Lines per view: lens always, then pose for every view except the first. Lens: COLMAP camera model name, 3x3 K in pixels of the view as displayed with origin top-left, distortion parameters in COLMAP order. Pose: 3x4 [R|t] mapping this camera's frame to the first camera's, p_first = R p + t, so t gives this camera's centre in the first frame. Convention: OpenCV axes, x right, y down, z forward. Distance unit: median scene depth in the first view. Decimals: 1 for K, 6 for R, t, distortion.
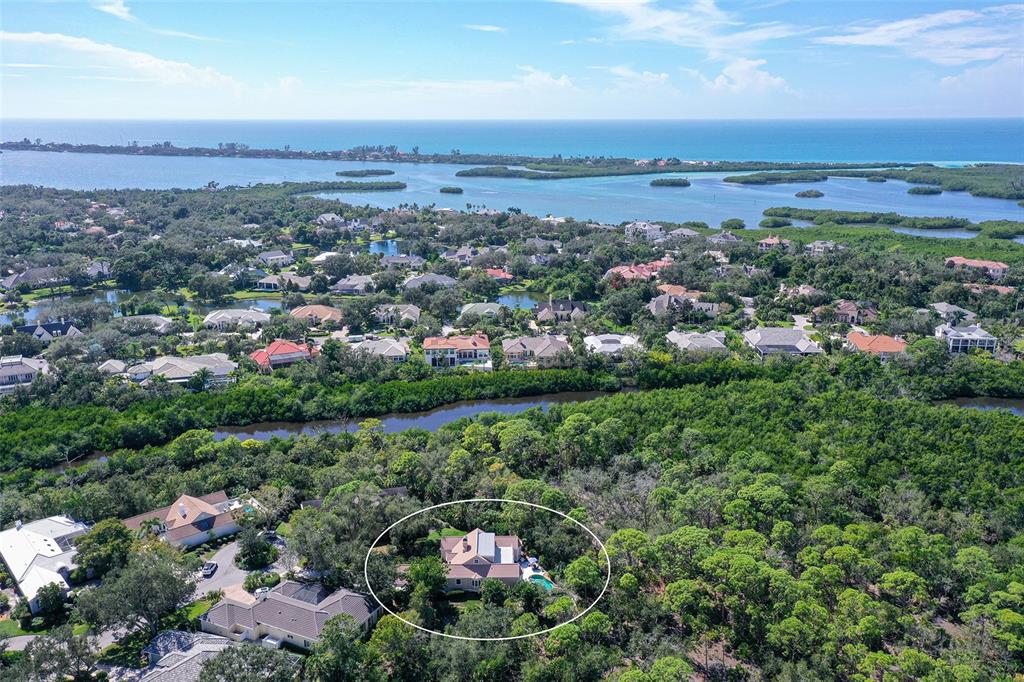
lens RADIAL K [[811.1, 0, 512.0], [0, 811.1, 341.0], [0, 0, 1]] dist [0.024474, 0.004502]
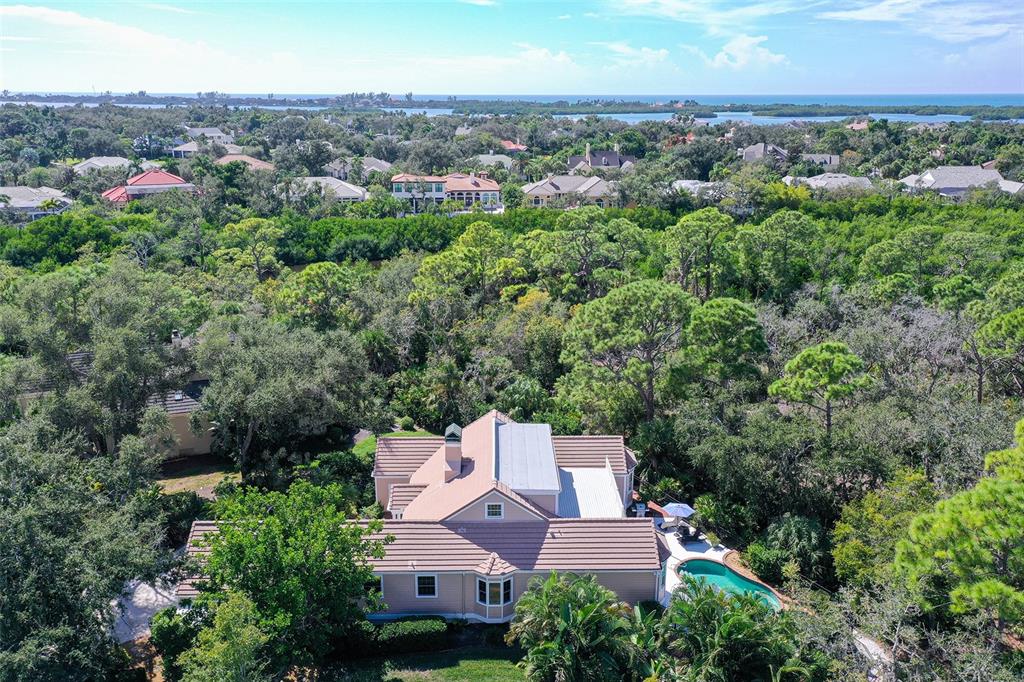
lens RADIAL K [[811.1, 0, 512.0], [0, 811.1, 341.0], [0, 0, 1]] dist [0.024474, 0.004502]
pose [[0.999963, 0.006454, 0.005667, -0.037946], [-0.006590, 0.999682, 0.024357, 0.197945], [-0.005508, -0.024393, 0.999687, 0.695008]]
